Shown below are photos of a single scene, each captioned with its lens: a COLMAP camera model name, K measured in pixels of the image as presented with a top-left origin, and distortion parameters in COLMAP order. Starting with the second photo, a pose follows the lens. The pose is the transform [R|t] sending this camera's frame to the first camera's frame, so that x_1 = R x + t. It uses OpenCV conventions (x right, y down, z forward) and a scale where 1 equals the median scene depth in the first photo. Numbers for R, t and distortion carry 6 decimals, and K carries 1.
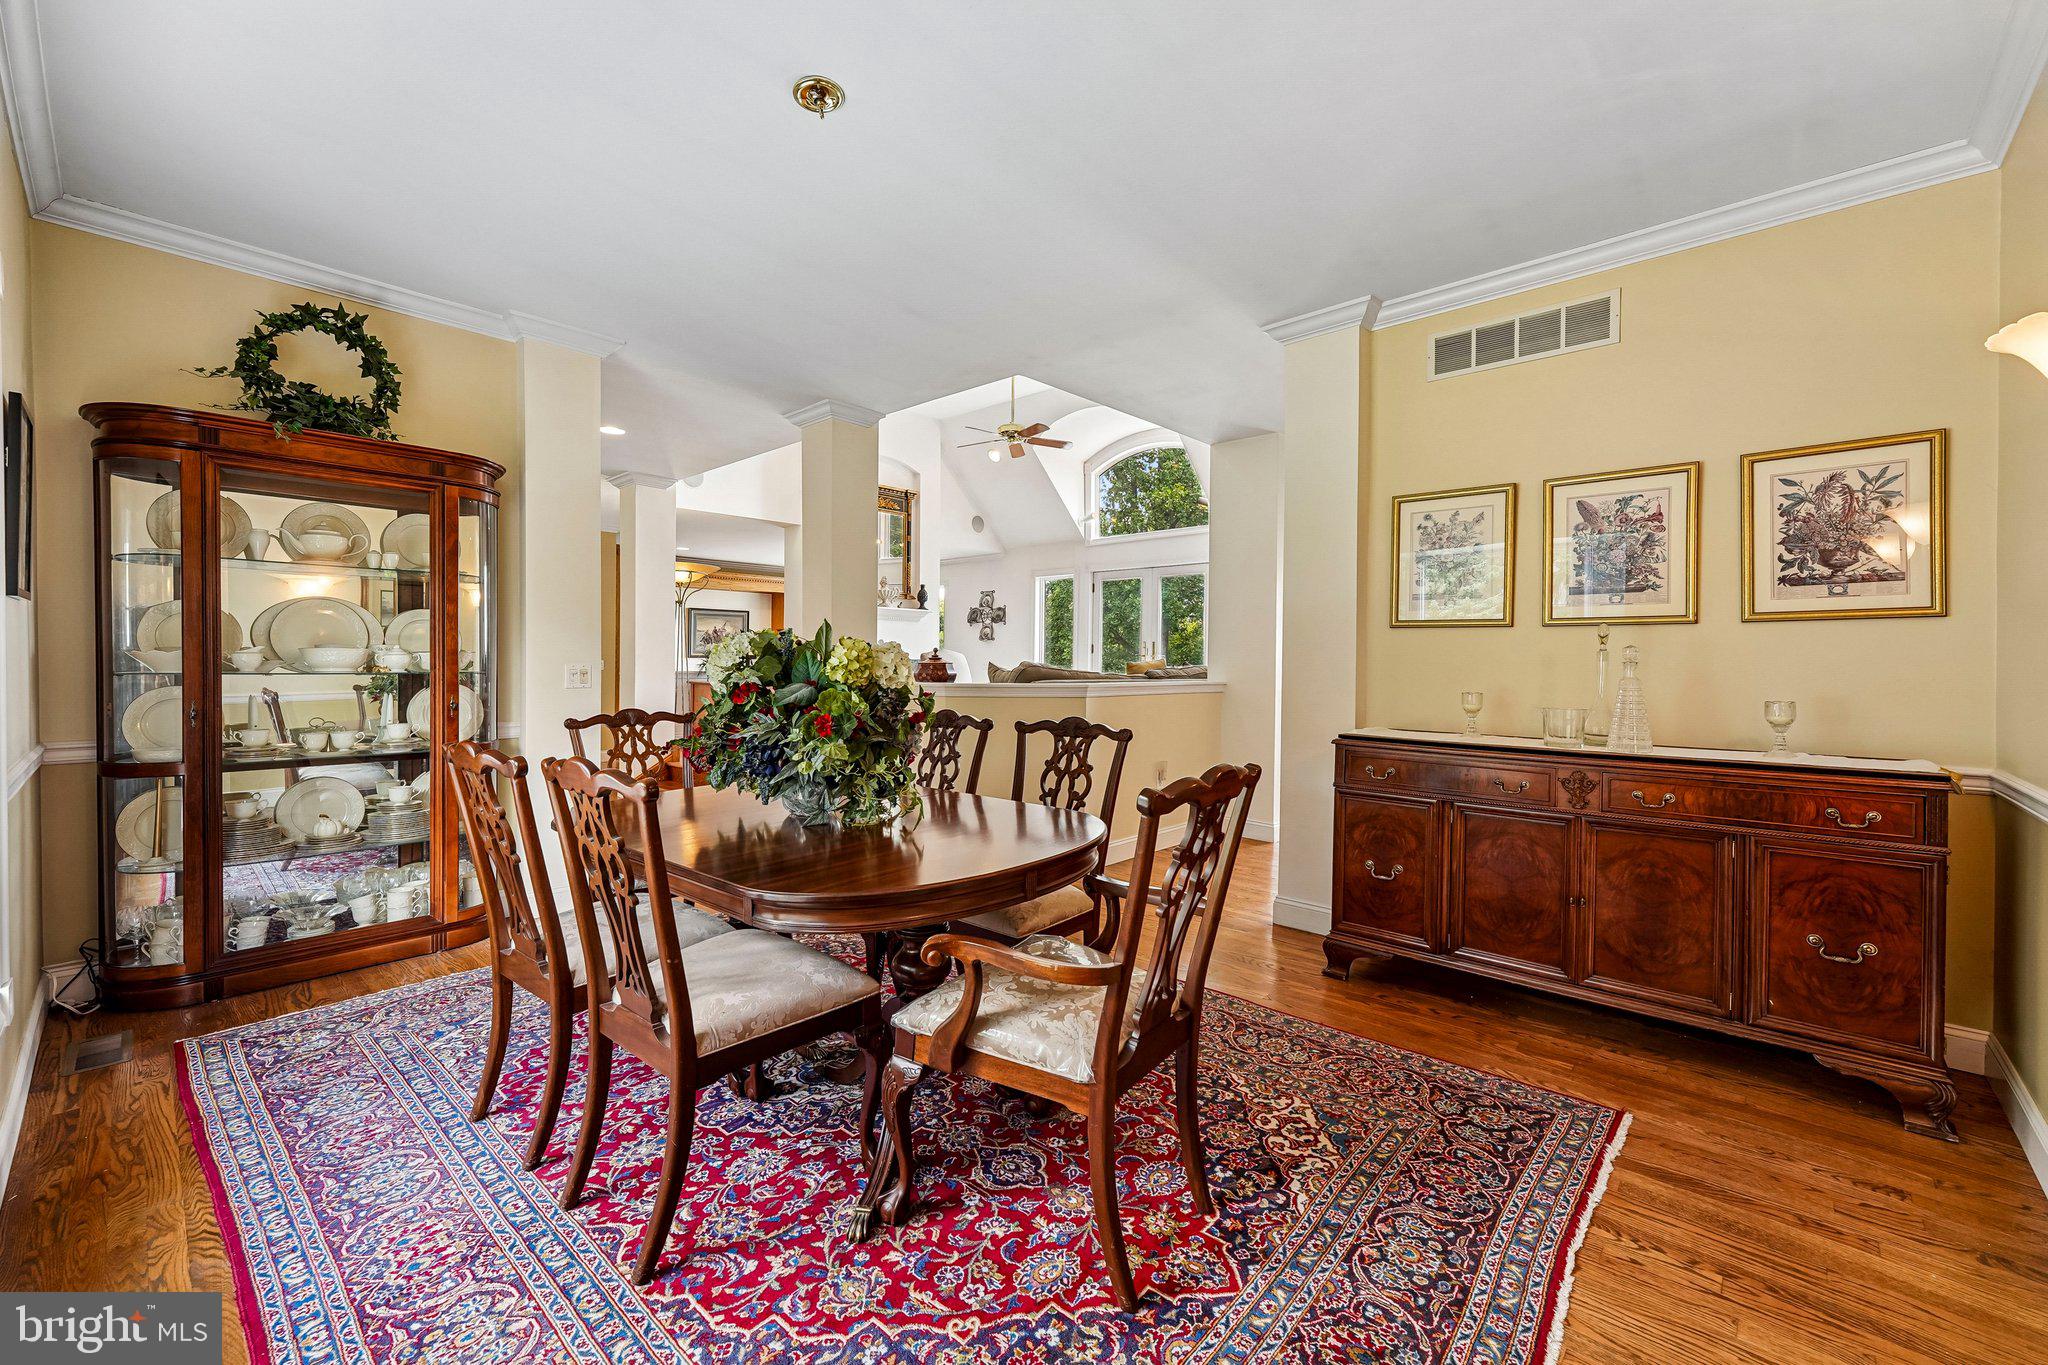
lens RADIAL K [[817.7, 0, 1023.2], [0, 817.7, 670.0], [0, 0, 1]] dist [0.000560, 0.000156]
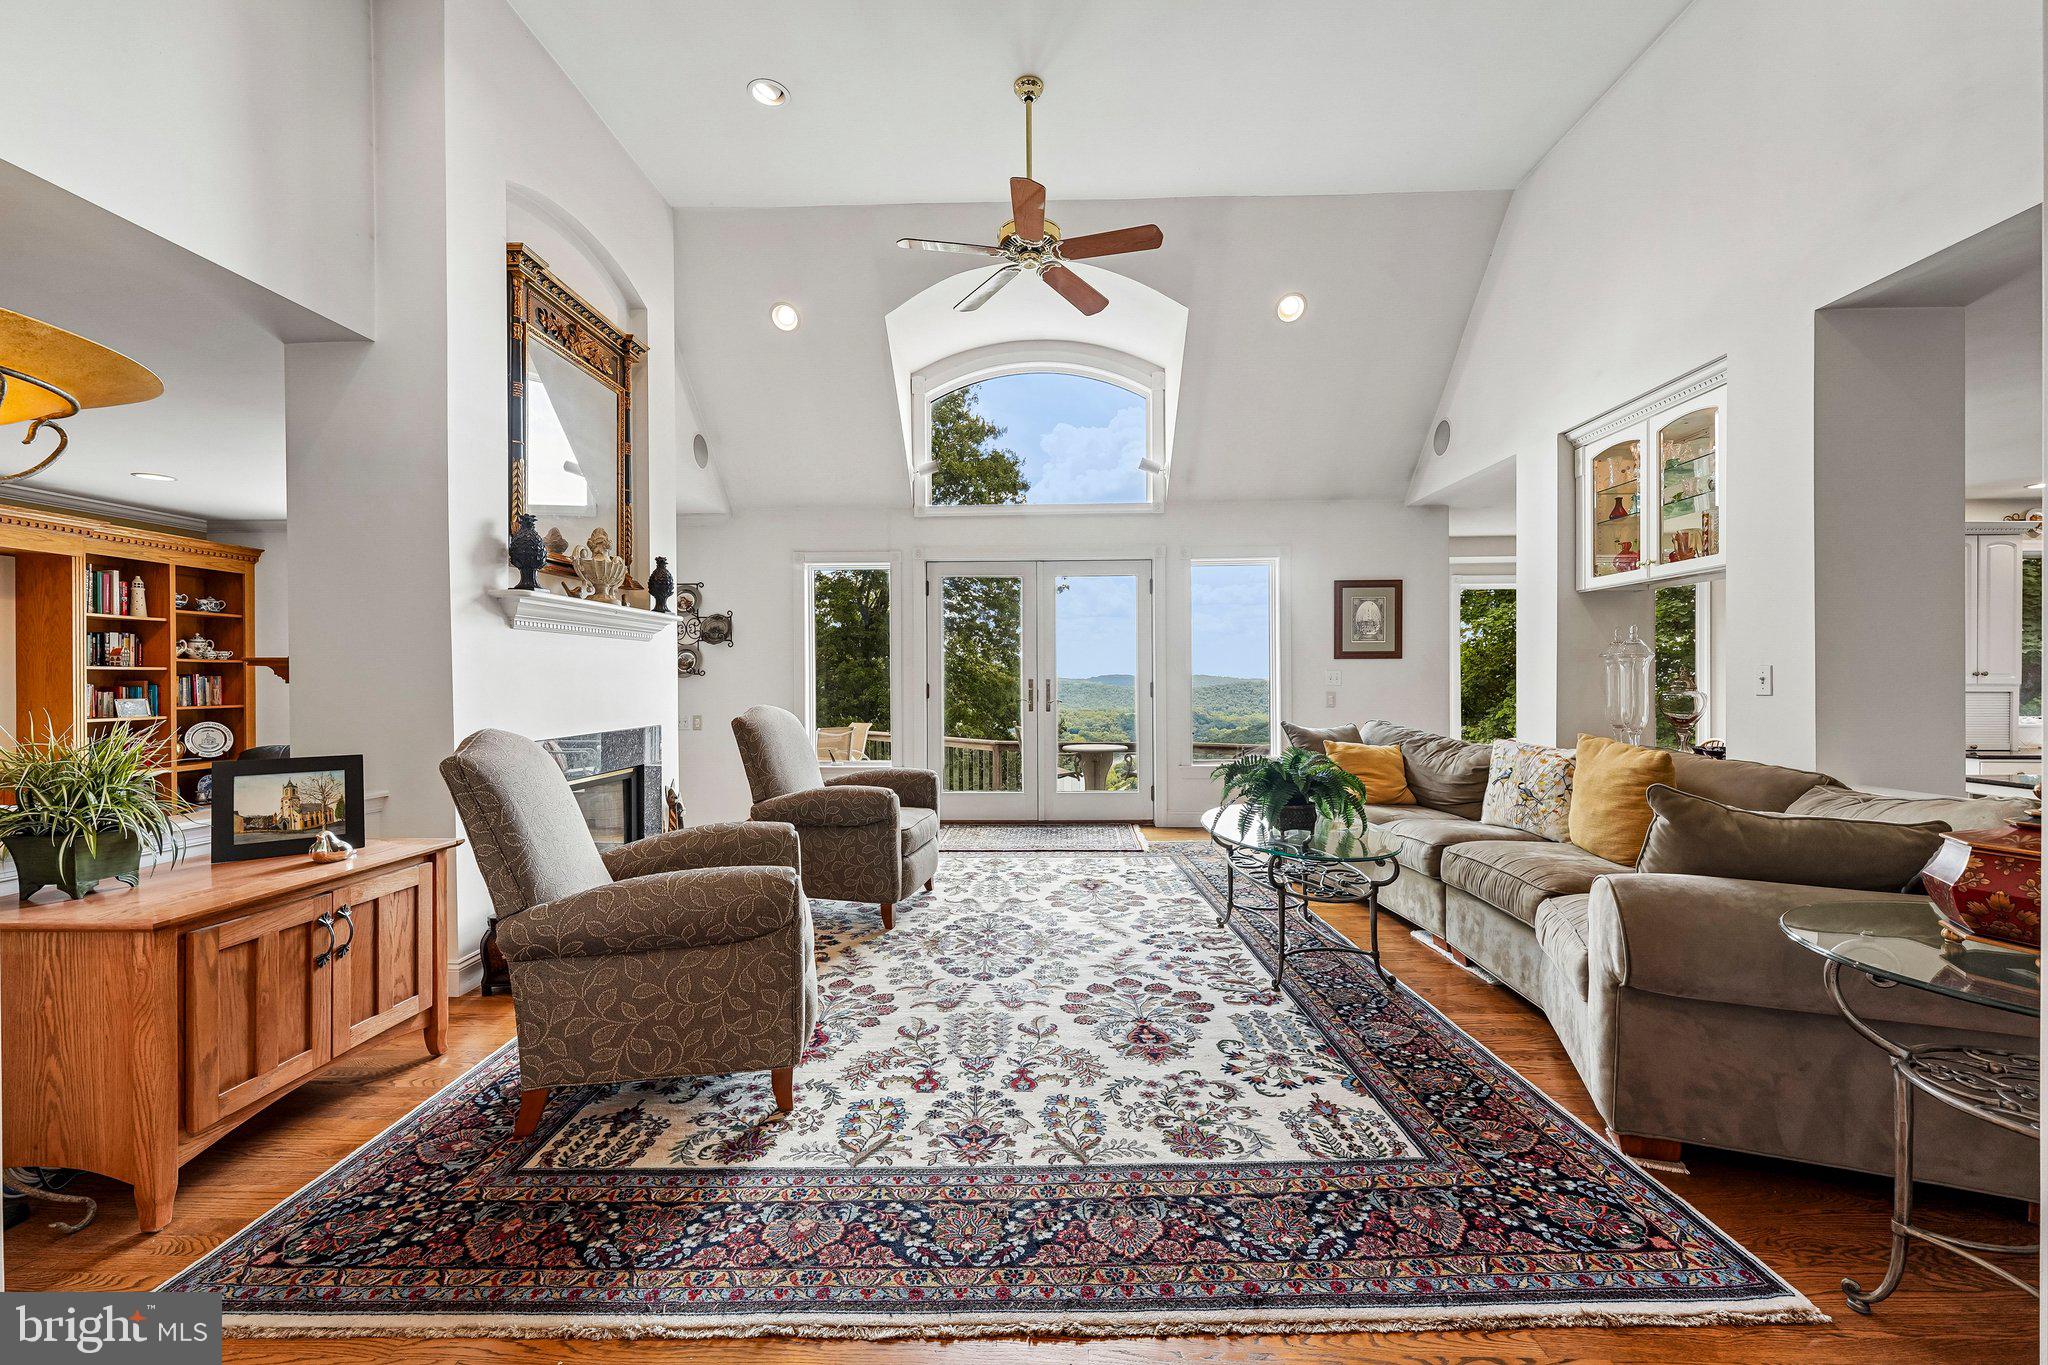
lens RADIAL K [[816.4, 0, 1022.9], [0, 816.4, 678.8], [0, 0, 1]] dist [0.000070, -0.000016]
pose [[0.761998, -0.013730, 0.647434, -0.246303], [0.021840, 0.999751, -0.004503, -0.030262], [-0.647211, 0.017572, 0.762108, 0.502290]]
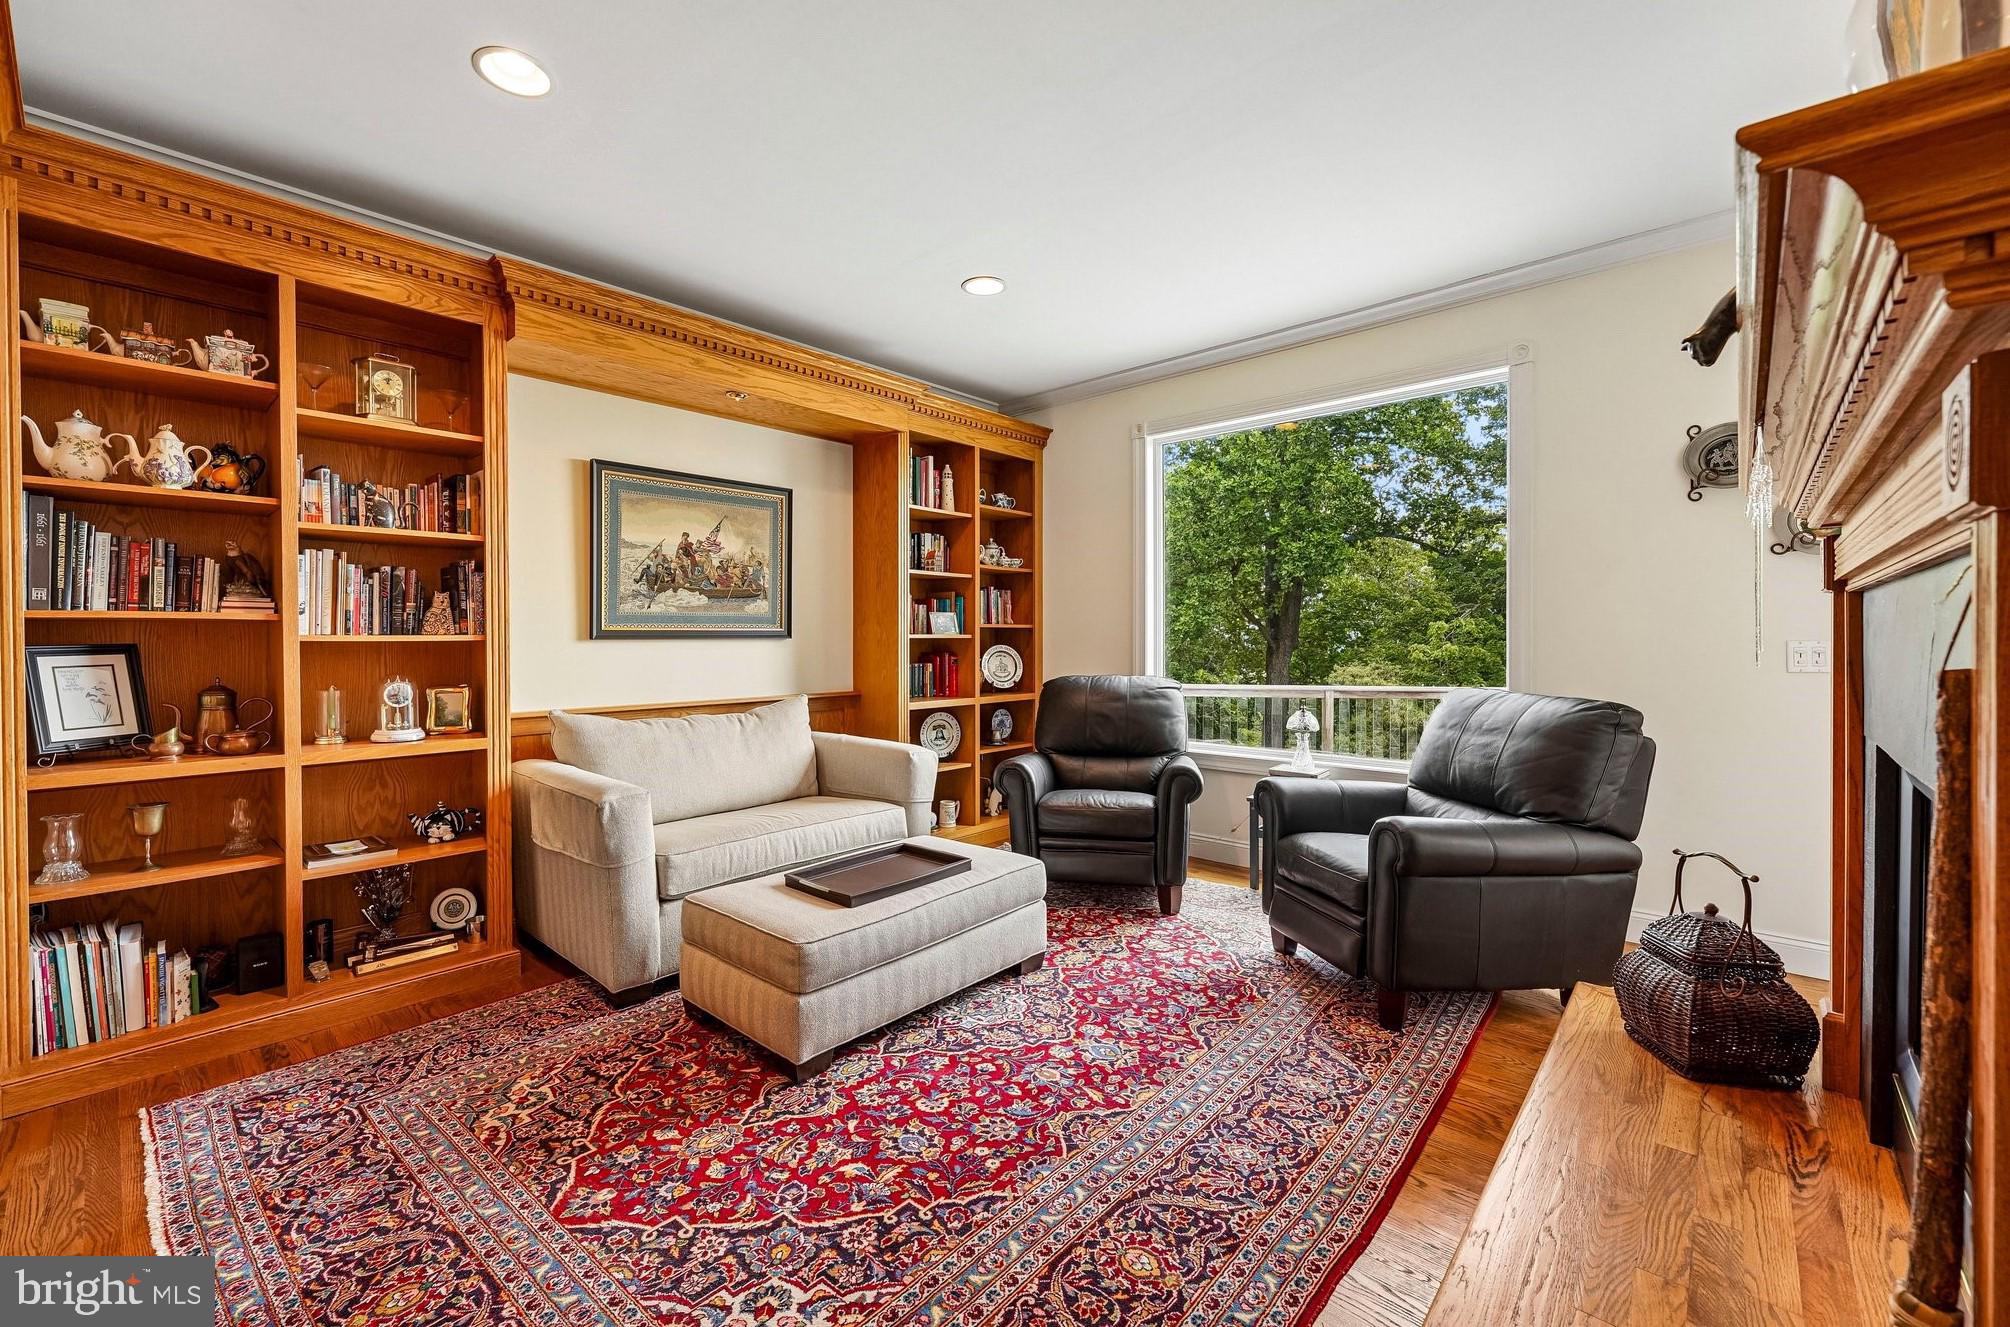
lens RADIAL K [[816.9, 0, 974.4], [0, 816.9, 638.7], [0, 0, 1]] dist [-0.000196, -0.000040]
pose [[0.999777, -0.009036, -0.019102, -0.318813], [0.008843, 0.999909, -0.010168, -0.013850], [0.019192, 0.009997, 0.999766, 0.844793]]
